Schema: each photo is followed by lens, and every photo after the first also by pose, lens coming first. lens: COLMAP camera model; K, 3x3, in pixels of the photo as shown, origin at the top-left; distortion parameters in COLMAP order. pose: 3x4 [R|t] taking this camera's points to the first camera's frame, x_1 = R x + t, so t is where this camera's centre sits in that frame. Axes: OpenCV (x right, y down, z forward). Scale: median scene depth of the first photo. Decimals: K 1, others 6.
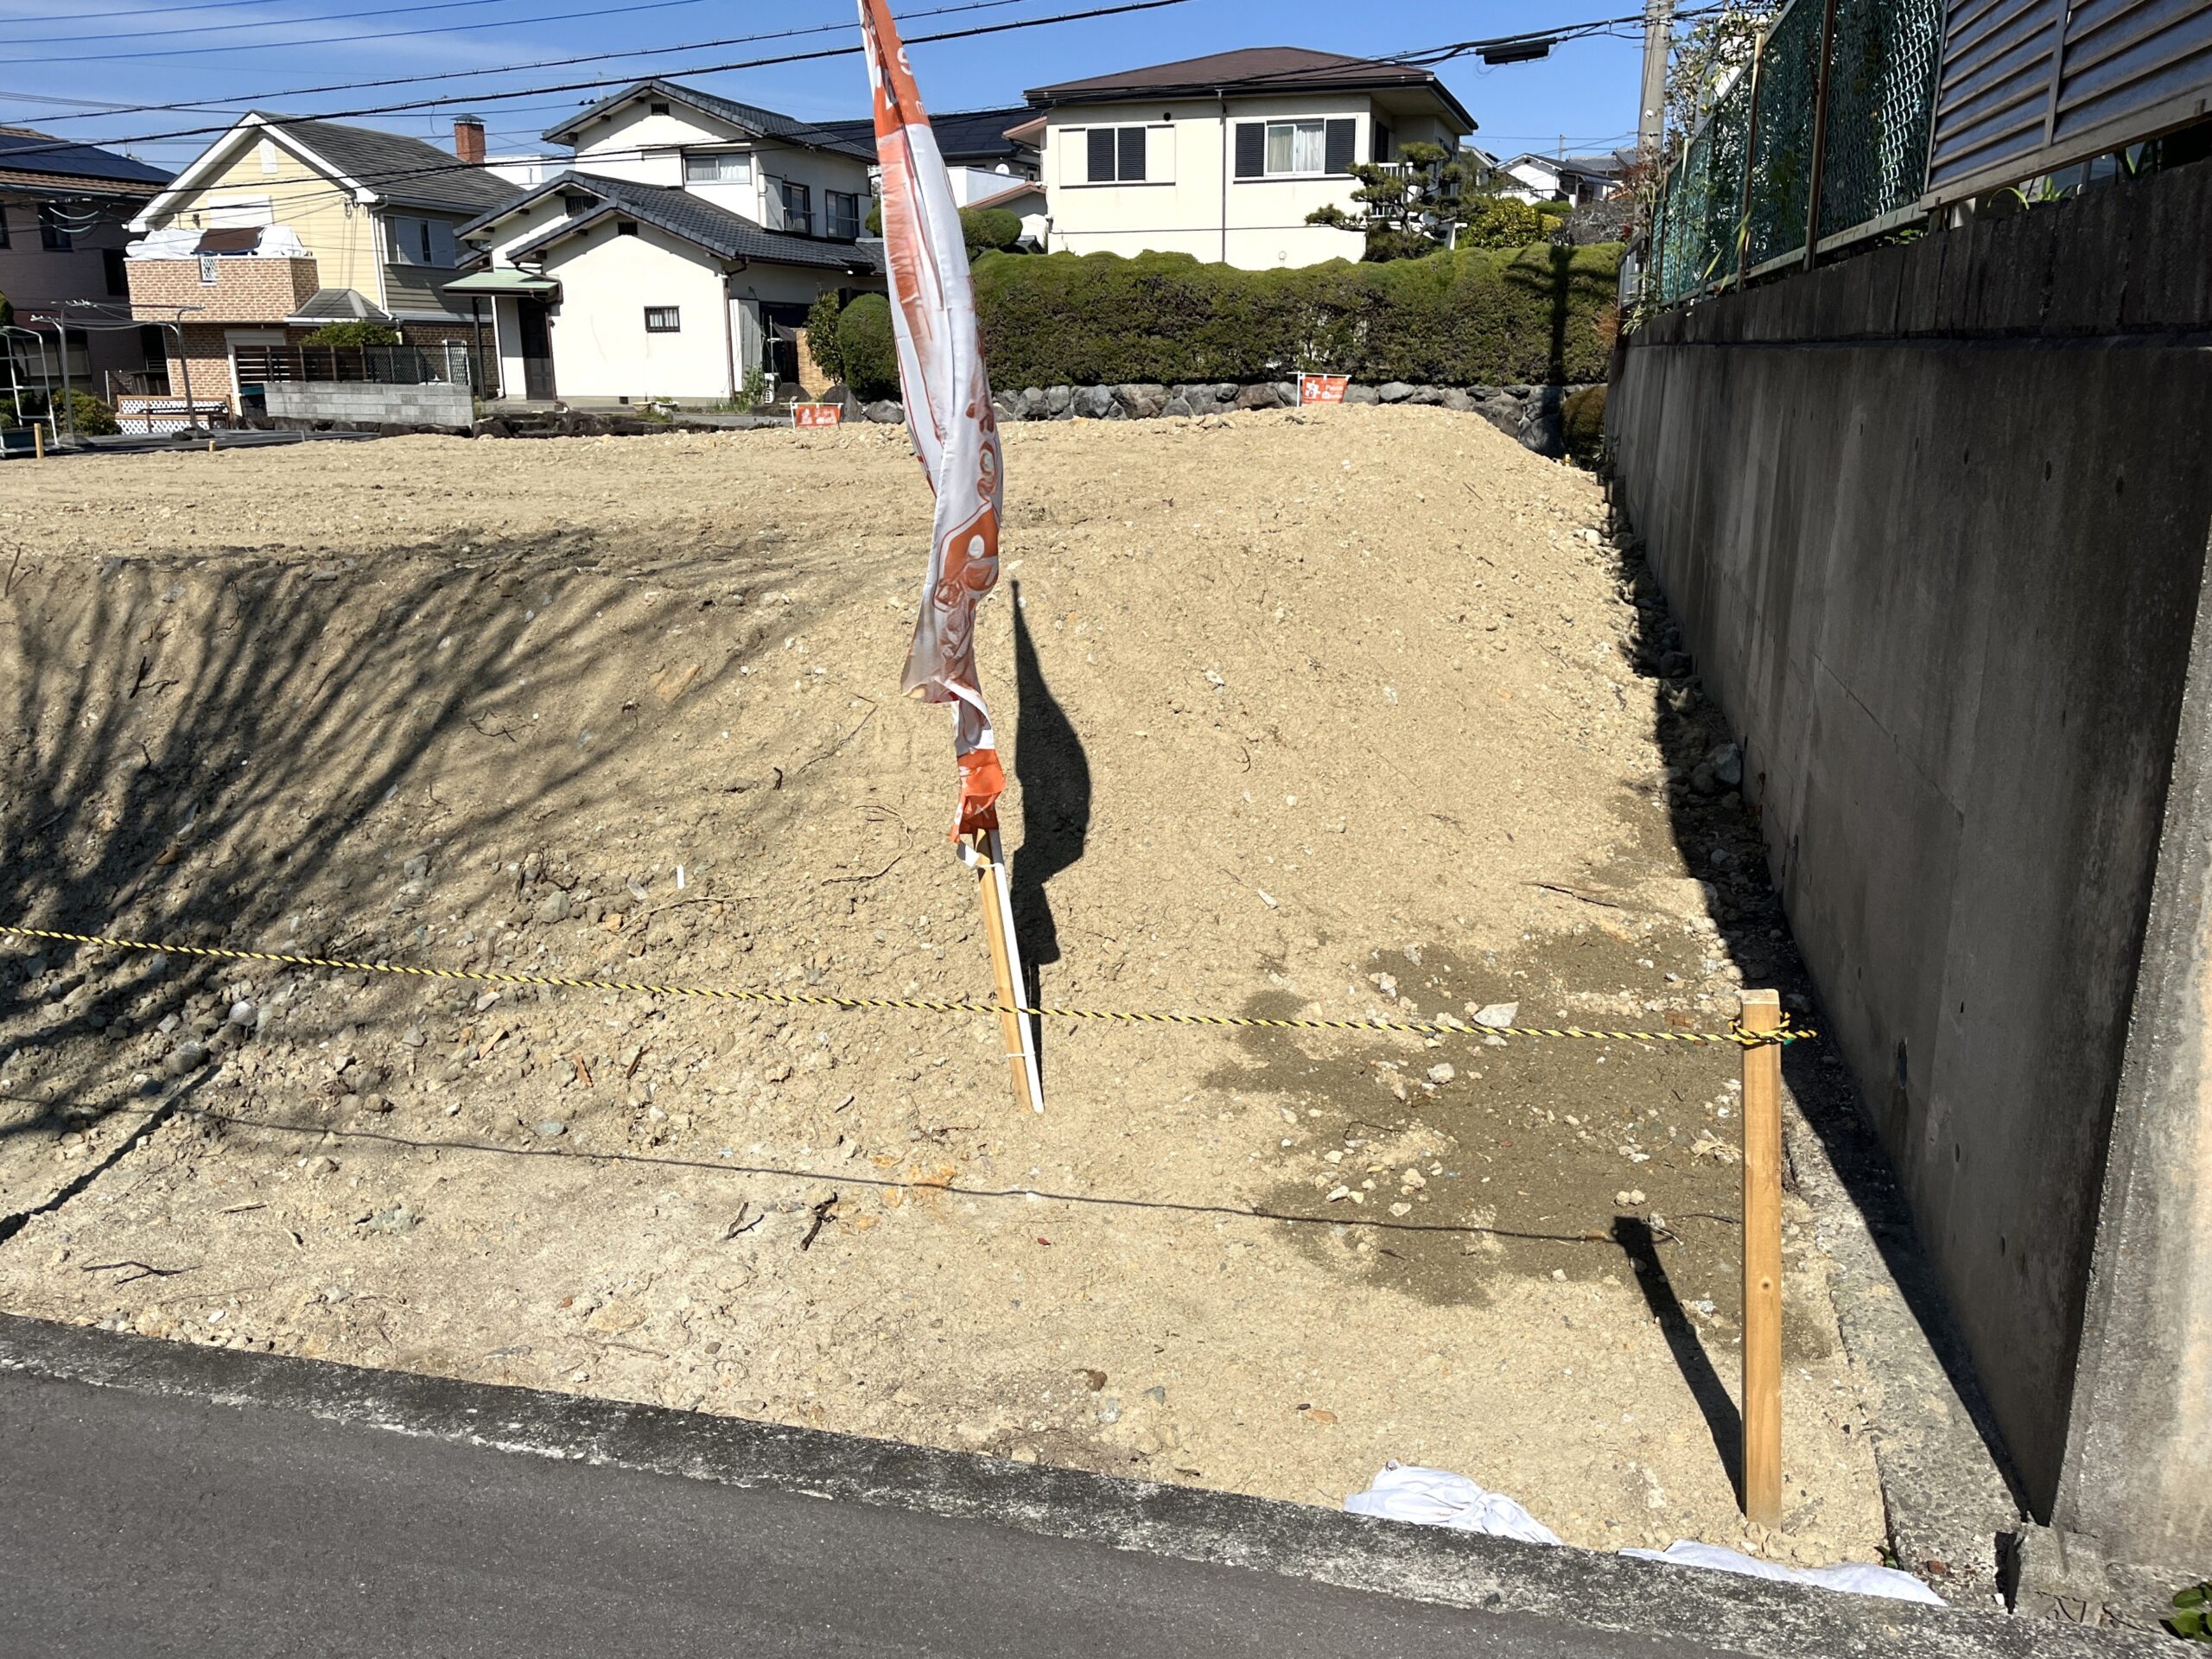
lens RADIAL K [[1696.1, 0, 1097.5], [0, 1696.1, 787.3], [0, 0, 1]] dist [0.104215, -0.105105]
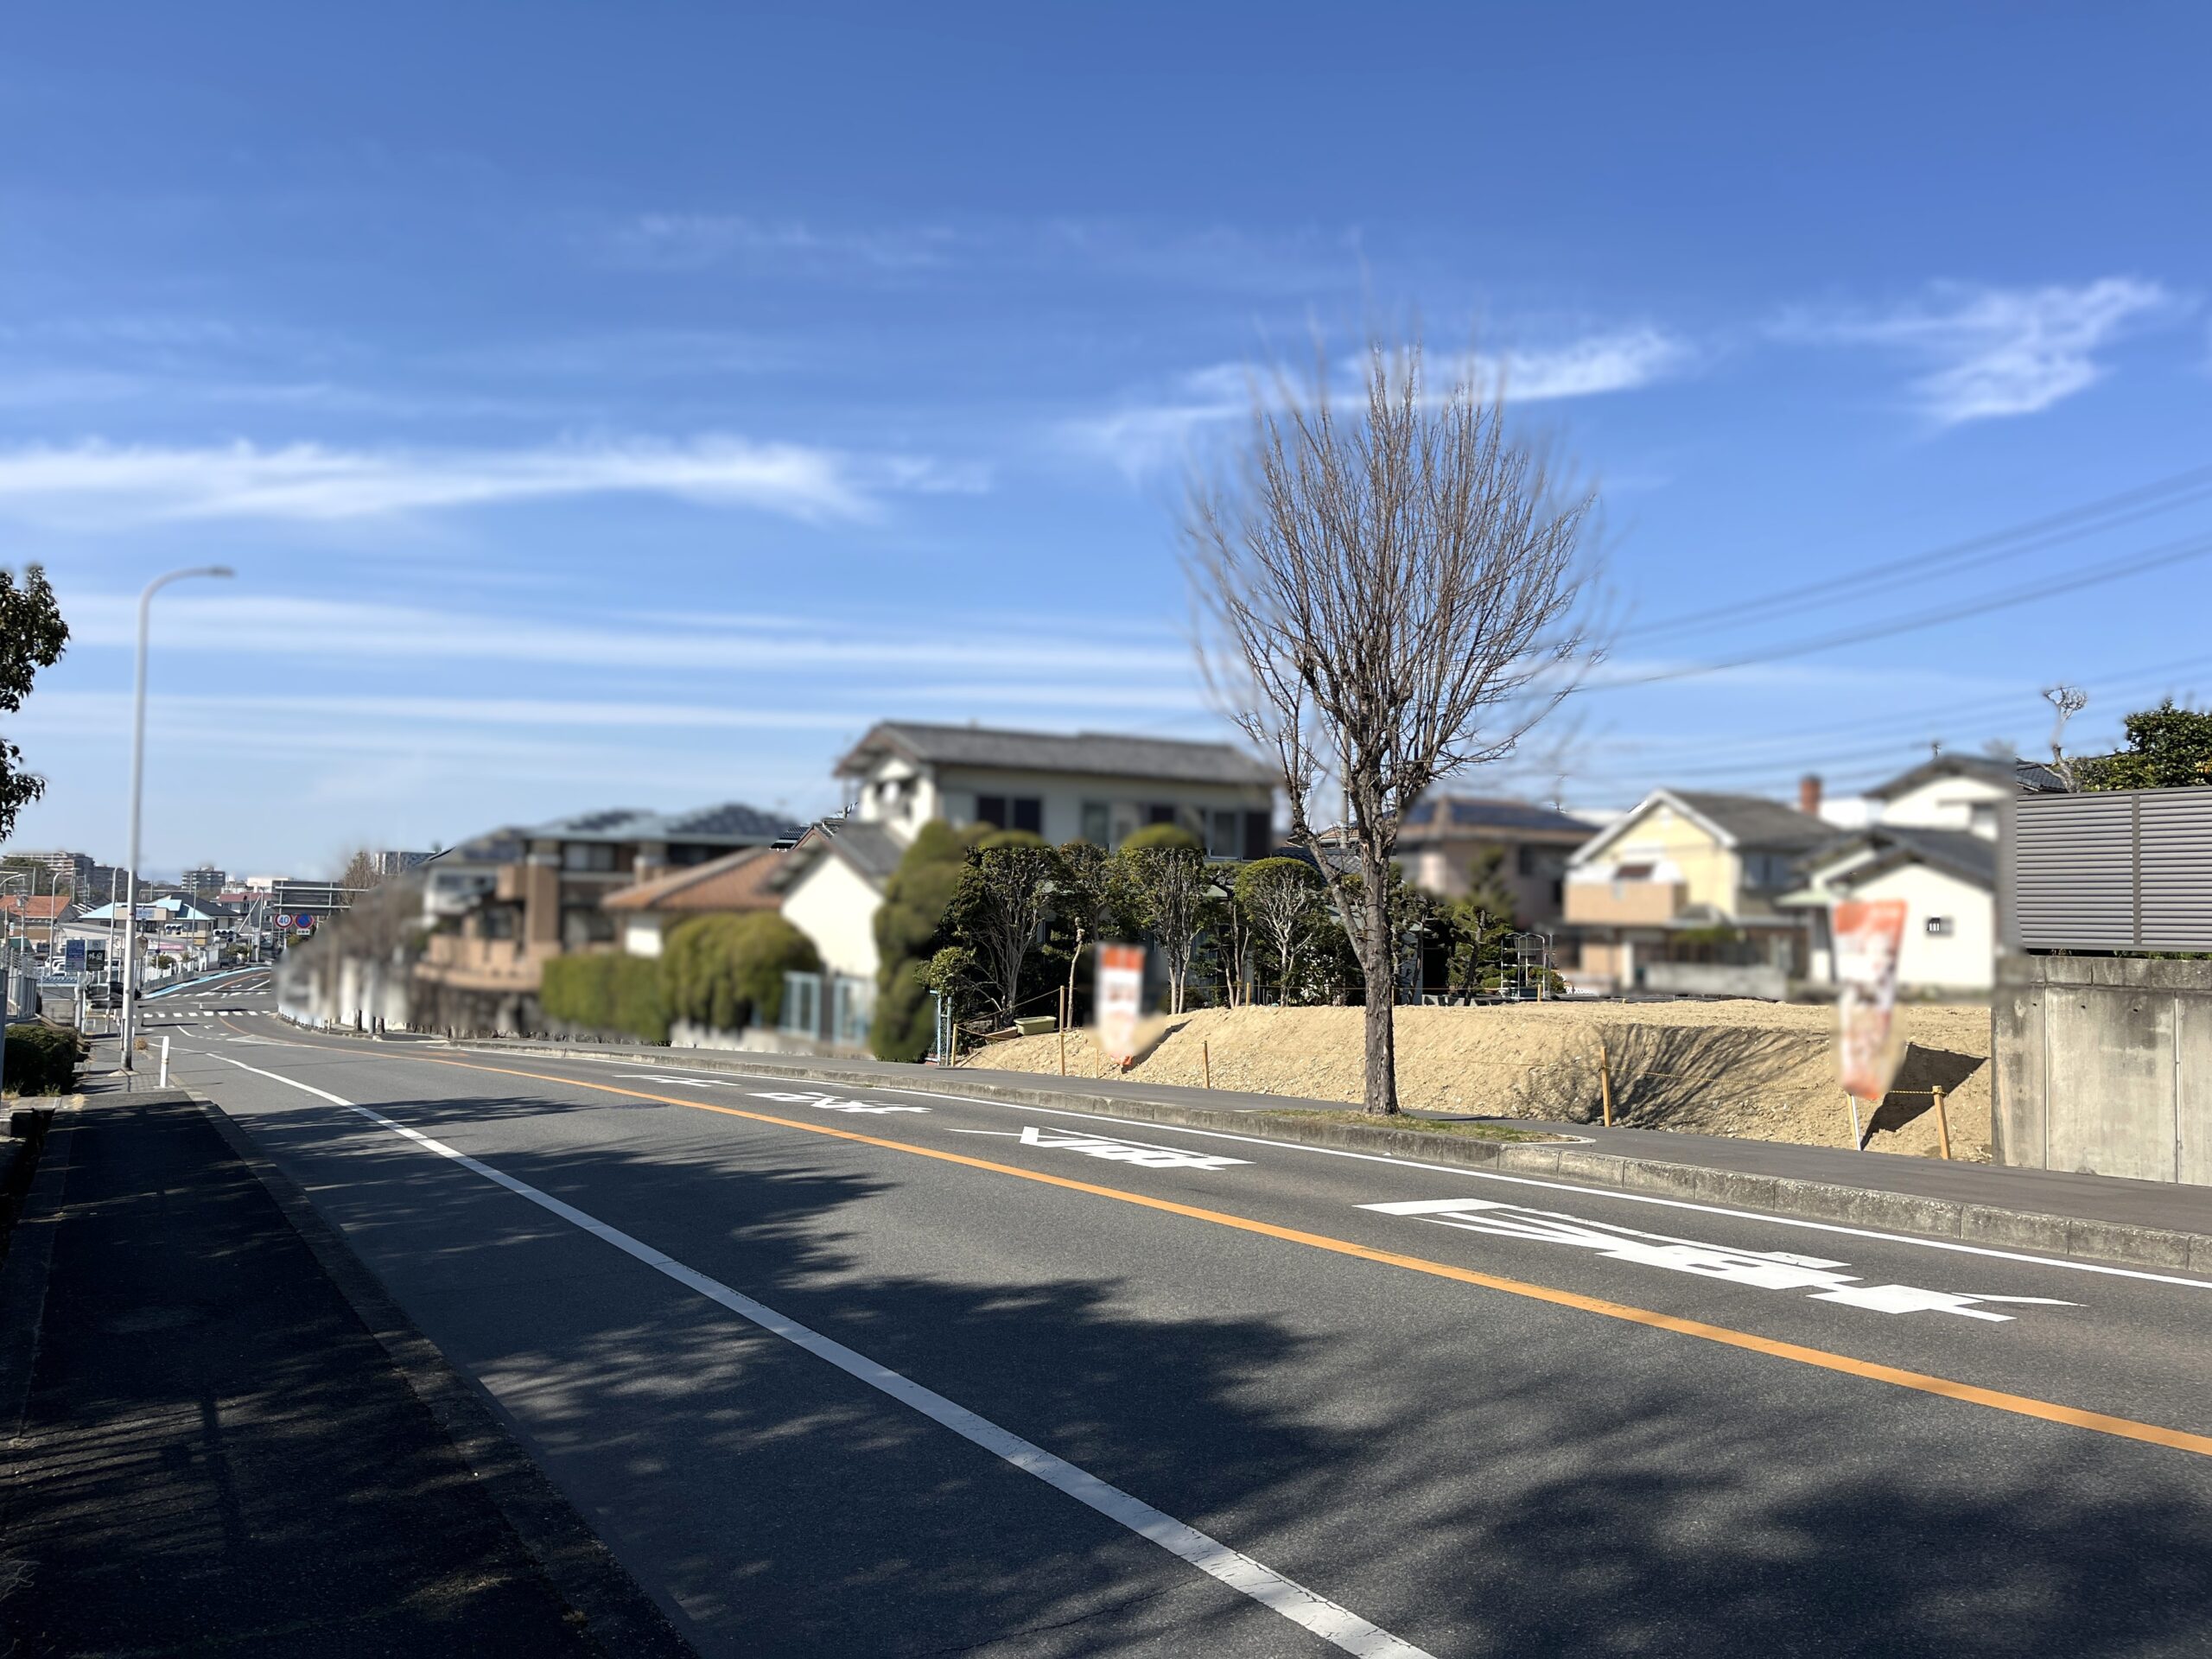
lens RADIAL K [[1633.6, 0, 1106.0], [0, 1633.6, 829.5], [0, 0, 1]] dist [0.063997, -0.089179]
pose [[0.734680, -0.020571, -0.678102, 0.136647], [-0.187552, 0.954426, -0.232154, 0.069771], [0.651973, 0.297739, 0.697340, -0.320100]]
